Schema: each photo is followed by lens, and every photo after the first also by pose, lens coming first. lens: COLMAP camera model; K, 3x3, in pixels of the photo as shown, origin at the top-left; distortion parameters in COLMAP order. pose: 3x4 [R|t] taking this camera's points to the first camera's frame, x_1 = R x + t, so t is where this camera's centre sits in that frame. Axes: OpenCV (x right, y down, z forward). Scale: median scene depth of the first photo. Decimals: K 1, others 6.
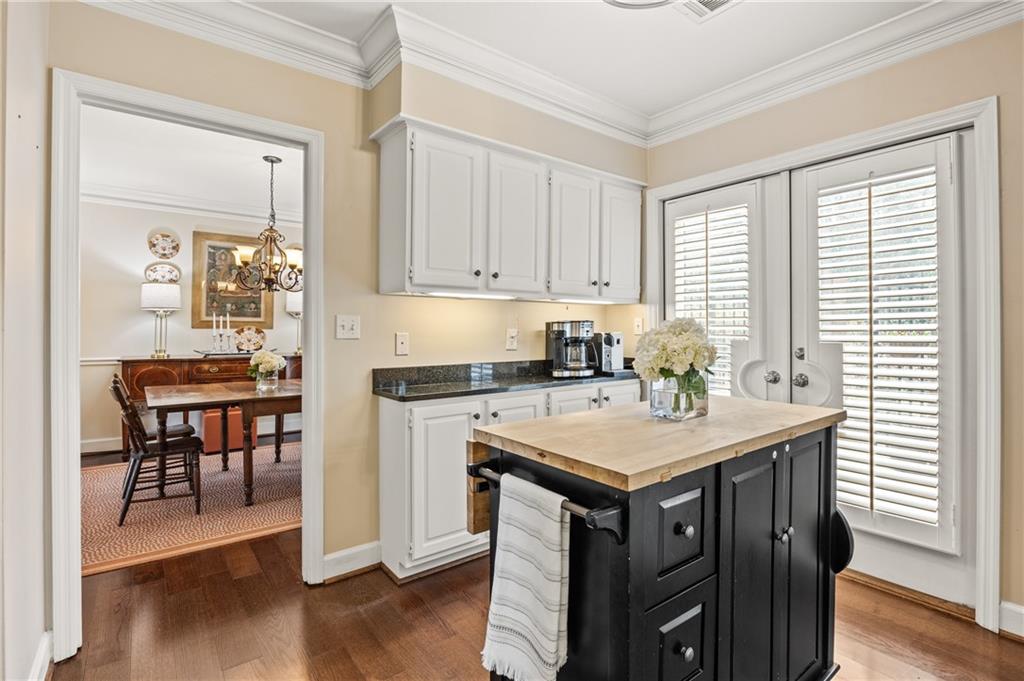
lens RADIAL K [[490.7, 0, 515.6], [0, 490.7, 329.5], [0, 0, 1]] dist [-0.005026, -0.001306]
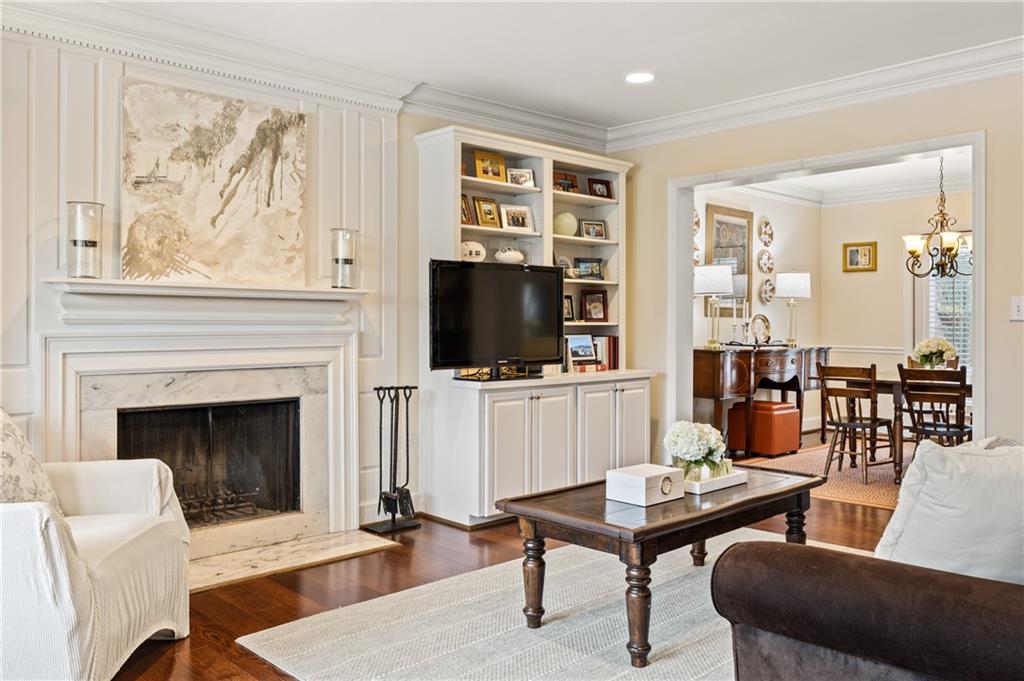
lens RADIAL K [[822.7, 0, 520.5], [0, 822.7, 340.7], [0, 0, 1]] dist [-0.000894, 0.004630]
pose [[0.994779, 0.001454, 0.102038, -3.351066], [-0.003172, 0.999856, 0.016684, 0.048191], [-0.101999, -0.016920, 0.994641, -1.199526]]
